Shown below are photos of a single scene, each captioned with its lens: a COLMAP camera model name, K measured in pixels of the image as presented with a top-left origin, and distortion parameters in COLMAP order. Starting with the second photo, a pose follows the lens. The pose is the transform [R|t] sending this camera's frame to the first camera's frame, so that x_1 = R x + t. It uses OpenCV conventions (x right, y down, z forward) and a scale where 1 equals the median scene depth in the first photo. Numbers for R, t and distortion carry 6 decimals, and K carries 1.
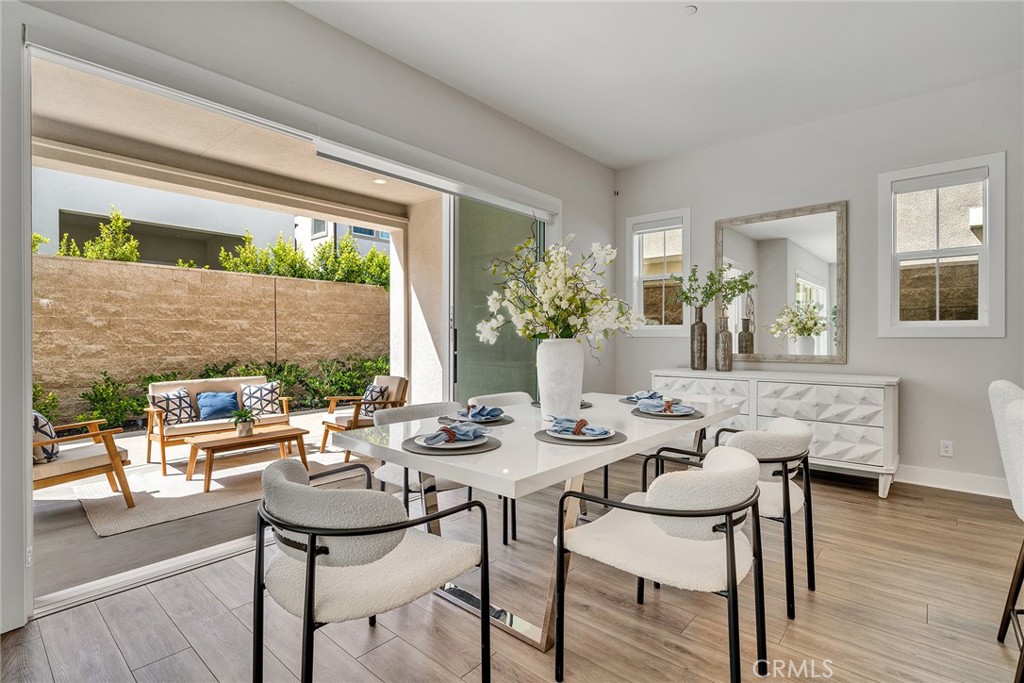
lens RADIAL K [[487.9, 0, 504.6], [0, 487.9, 339.5], [0, 0, 1]] dist [-0.002053, -0.000112]
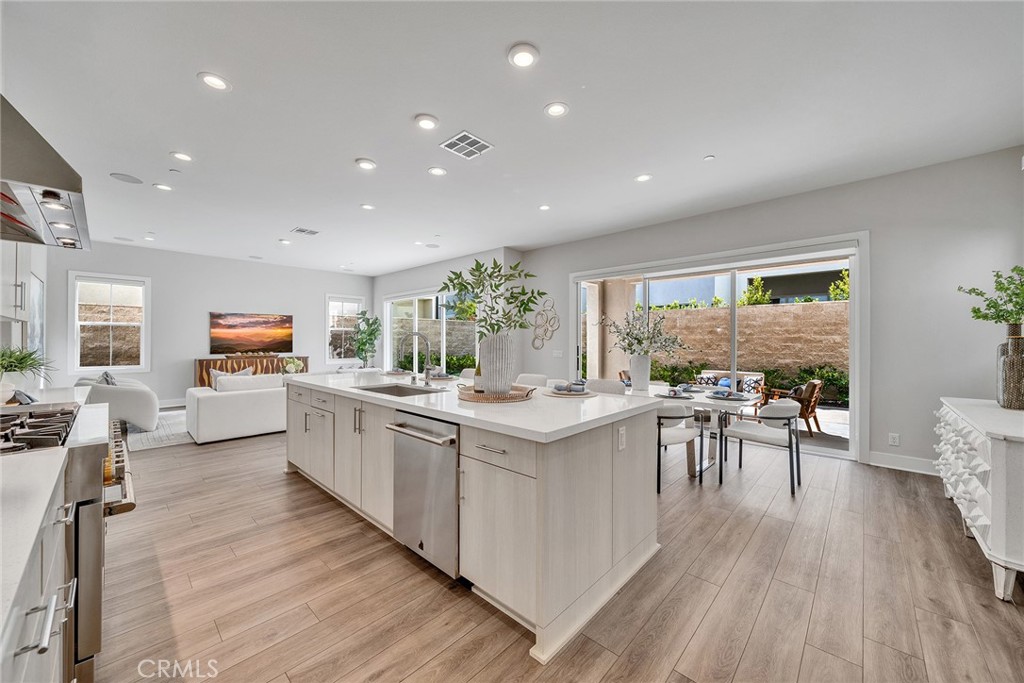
lens RADIAL K [[380.0, 0, 510.3], [0, 380.0, 339.4], [0, 0, 1]] dist [-0.005850, 0.000029]
pose [[-0.029178, -0.004319, -0.999565, 0.876252], [-0.008513, 0.999955, -0.004072, -0.028214], [0.999538, 0.008390, -0.029213, 0.197161]]
